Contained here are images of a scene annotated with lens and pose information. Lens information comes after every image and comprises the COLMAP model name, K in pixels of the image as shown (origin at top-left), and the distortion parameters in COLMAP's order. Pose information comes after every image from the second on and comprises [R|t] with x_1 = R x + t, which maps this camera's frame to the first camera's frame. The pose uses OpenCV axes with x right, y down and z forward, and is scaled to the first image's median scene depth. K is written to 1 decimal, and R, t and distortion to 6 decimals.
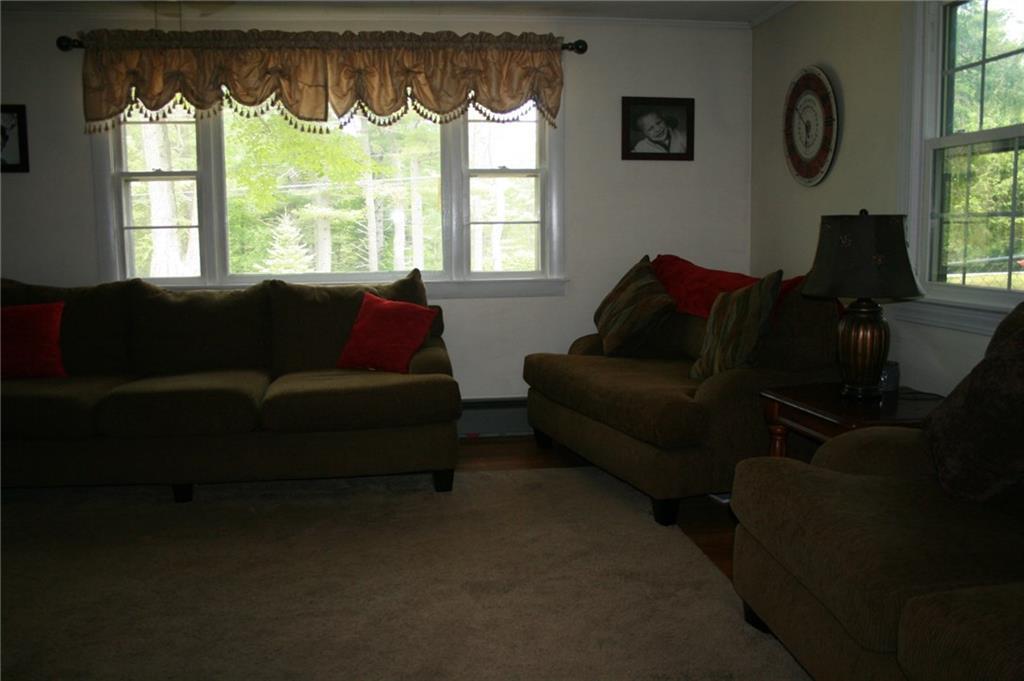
lens RADIAL K [[877.0, 0, 518.1], [0, 877.0, 344.1], [0, 0, 1]] dist [-0.148300, 0.121293]
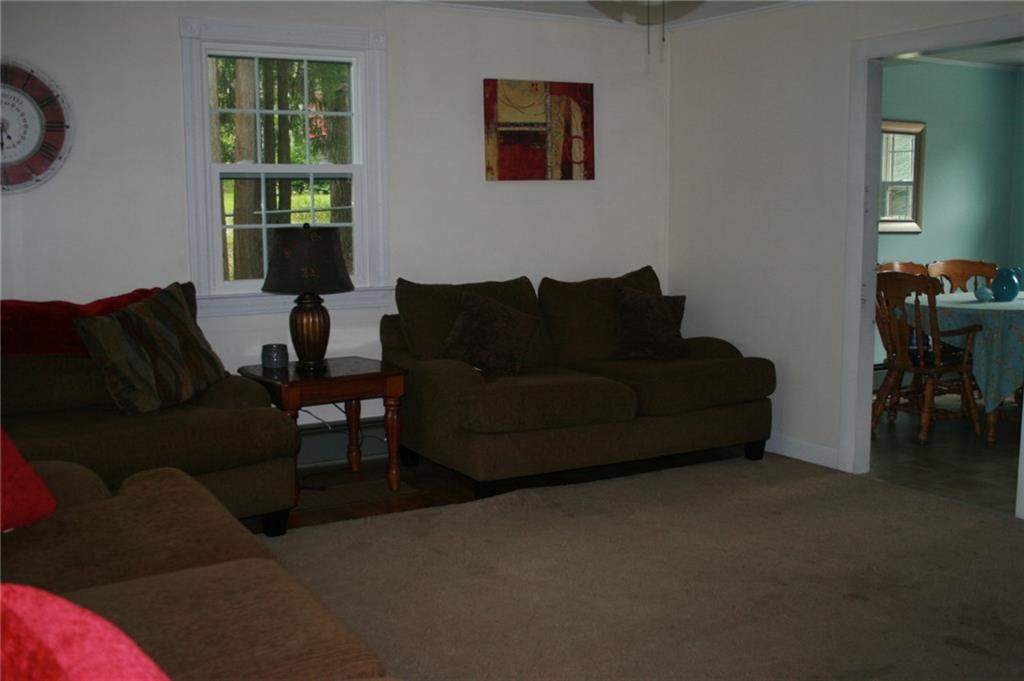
lens RADIAL K [[1013.9, 0, 512.6], [0, 1013.9, 335.3], [0, 0, 1]] dist [-0.071539, 0.000000]
pose [[-0.371735, -0.073560, 0.925420, -0.730021], [0.142794, 0.980462, 0.135294, -0.101503], [-0.917291, 0.182438, -0.353968, 0.855563]]
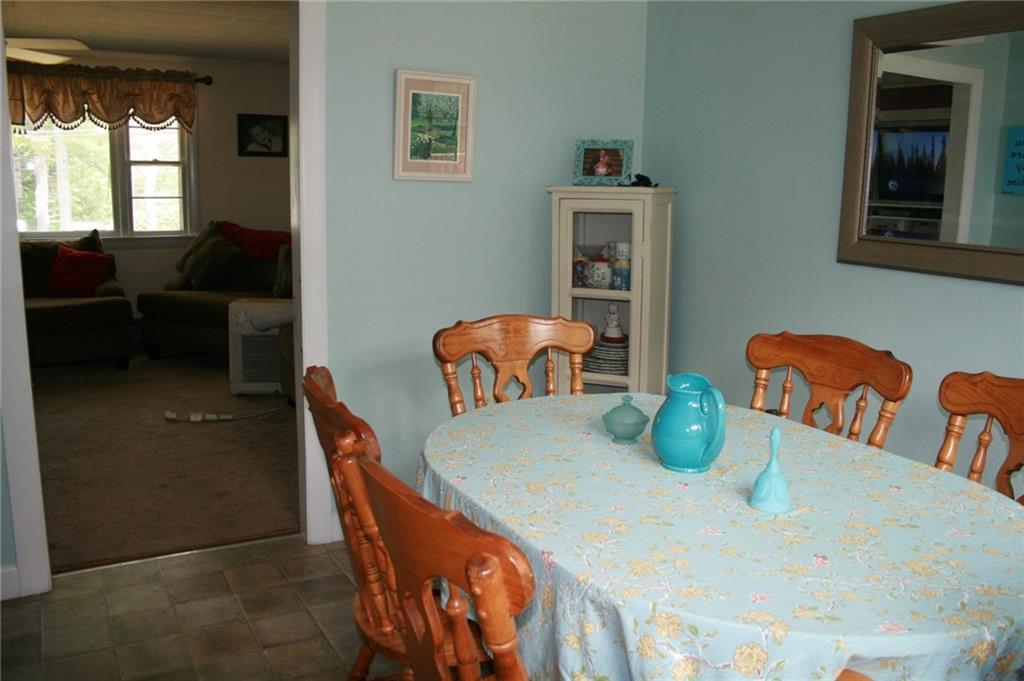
lens RADIAL K [[877.0, 0, 527.0], [0, 877.0, 338.7], [0, 0, 1]] dist [-0.148300, 0.121293]
pose [[0.926069, -0.037089, 0.375527, 0.013153], [0.019324, 0.998514, 0.050964, 0.039623], [-0.376859, -0.039940, 0.925409, -0.614348]]
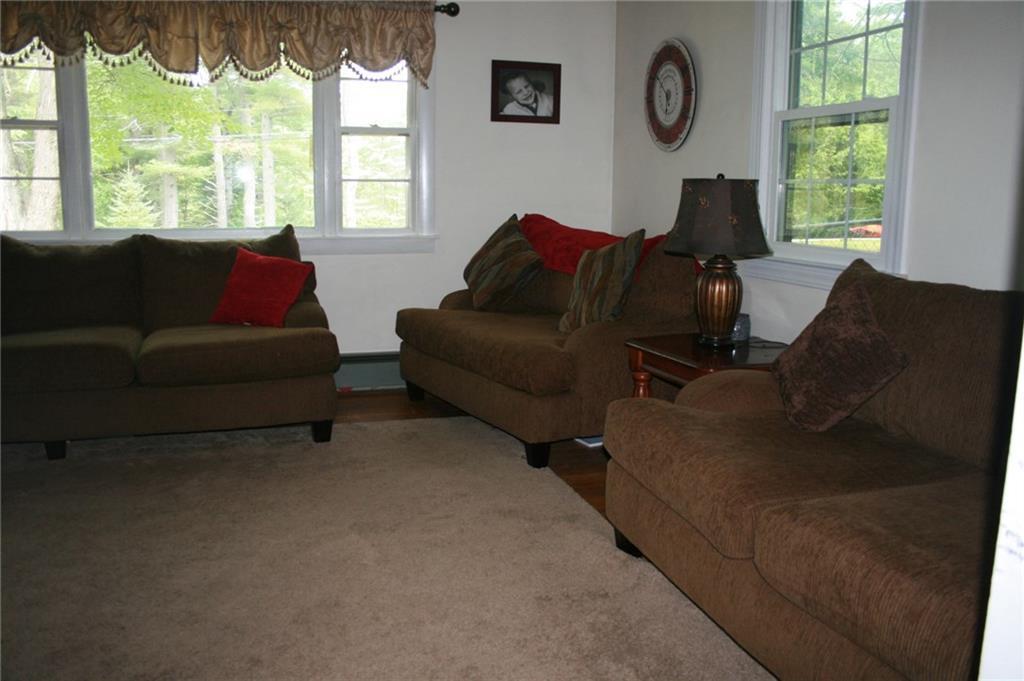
lens RADIAL K [[877.0, 0, 521.2], [0, 877.0, 342.7], [0, 0, 1]] dist [-0.148300, 0.121293]
pose [[0.985530, -0.006200, 0.169387, -0.023314], [-0.000955, 0.999112, 0.042124, 0.007670], [-0.169497, -0.041676, 0.984649, -0.034957]]
